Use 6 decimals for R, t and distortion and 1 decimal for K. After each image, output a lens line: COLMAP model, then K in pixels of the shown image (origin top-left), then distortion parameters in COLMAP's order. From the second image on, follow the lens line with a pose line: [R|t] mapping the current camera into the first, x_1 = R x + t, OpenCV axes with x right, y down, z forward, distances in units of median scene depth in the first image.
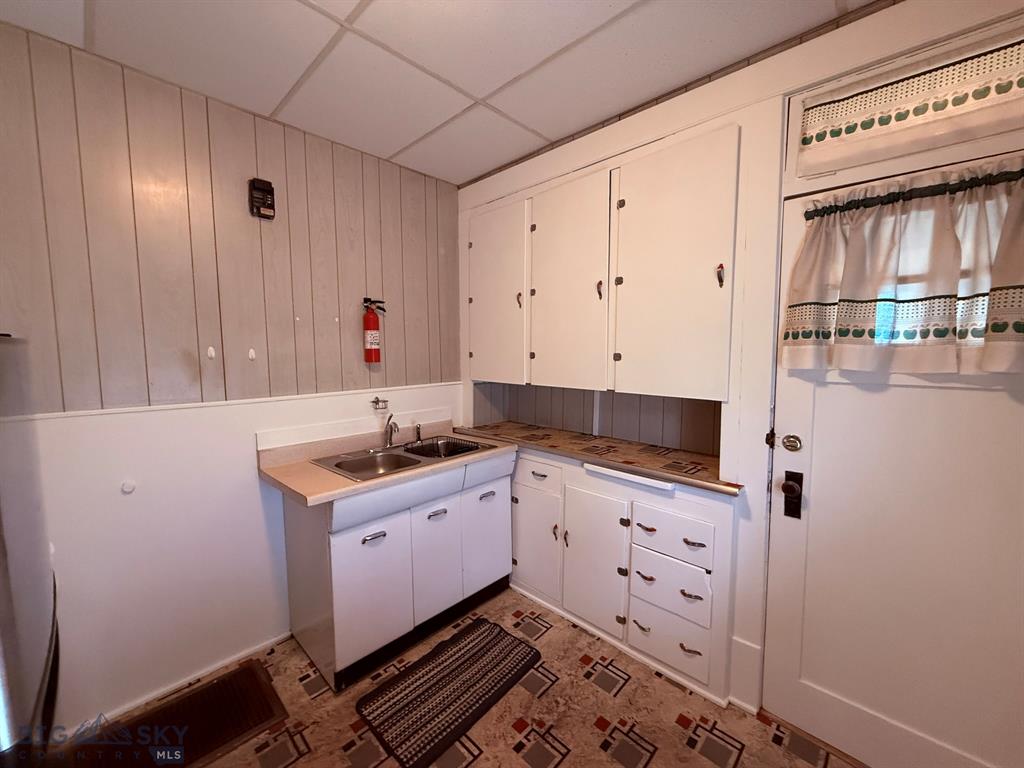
lens RADIAL K [[408.1, 0, 510.4], [0, 408.1, 384.0], [0, 0, 1]] dist [-0.001883, -0.000072]
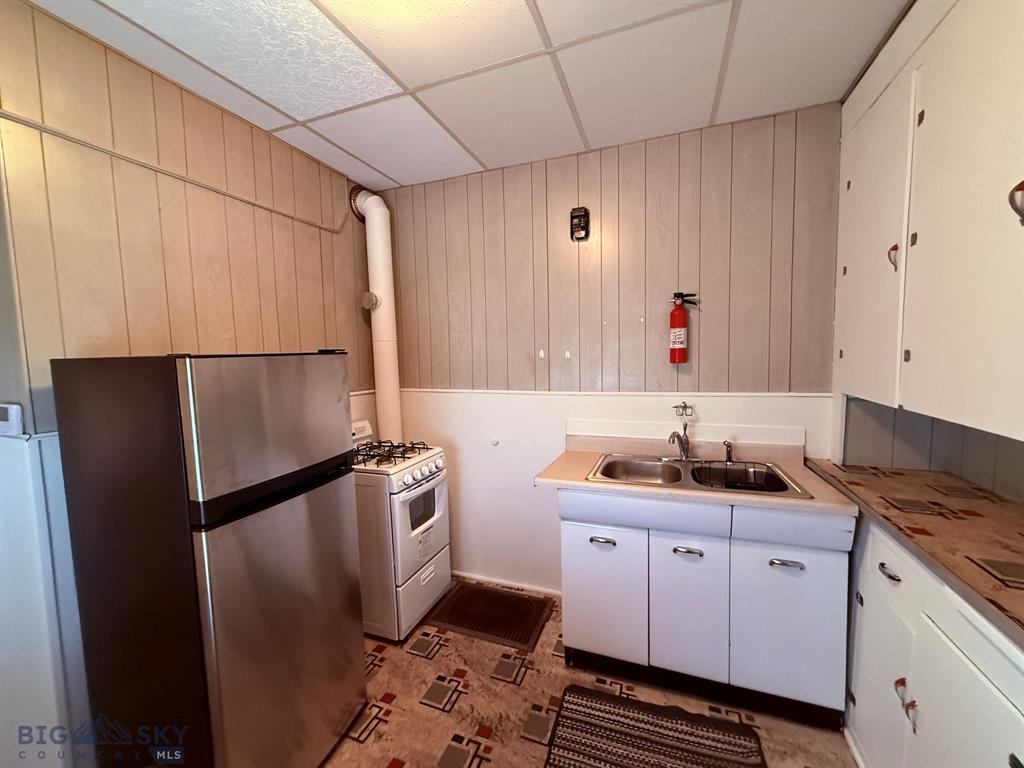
lens RADIAL K [[408.1, 0, 509.5], [0, 408.1, 383.9], [0, 0, 1]] dist [-0.001883, -0.000072]
pose [[0.390551, 0.062417, -0.918463, 0.430505], [-0.055718, 0.997472, 0.044094, -0.032227], [0.918894, 0.033954, 0.393042, 0.366383]]
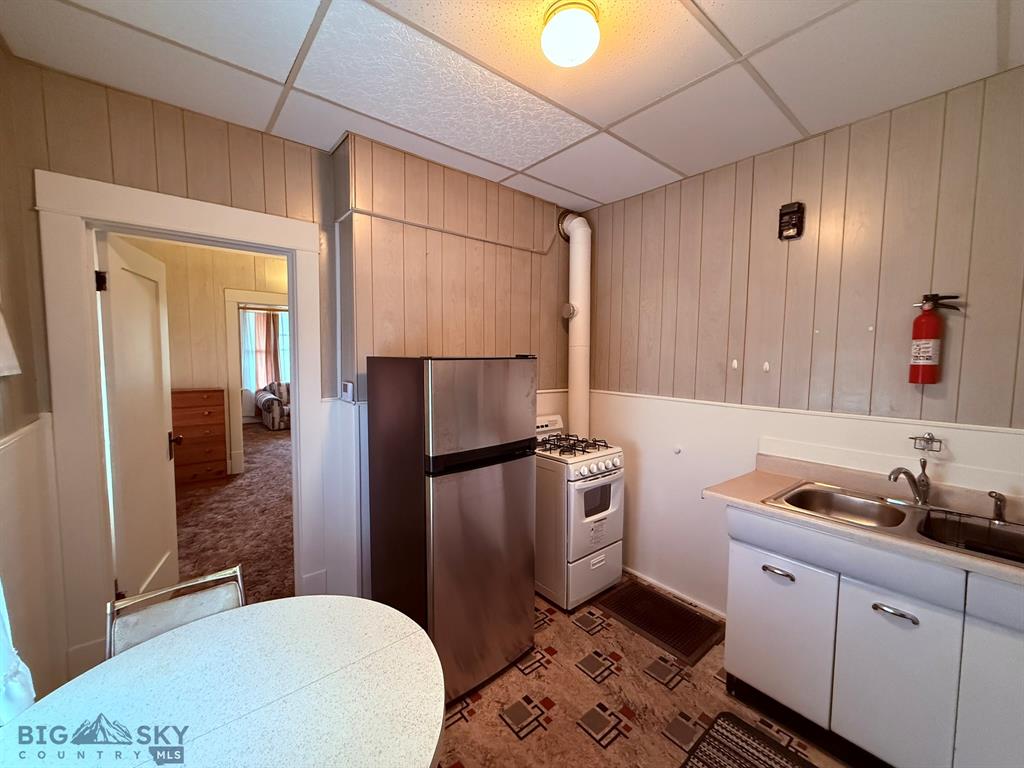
lens RADIAL K [[408.1, 0, 509.2], [0, 408.1, 383.7], [0, 0, 1]] dist [-0.001883, -0.000072]
pose [[-0.115752, 0.070697, -0.990759, 0.559893], [-0.092929, 0.992318, 0.081666, -0.053334], [0.988922, 0.101523, -0.108293, 0.436371]]
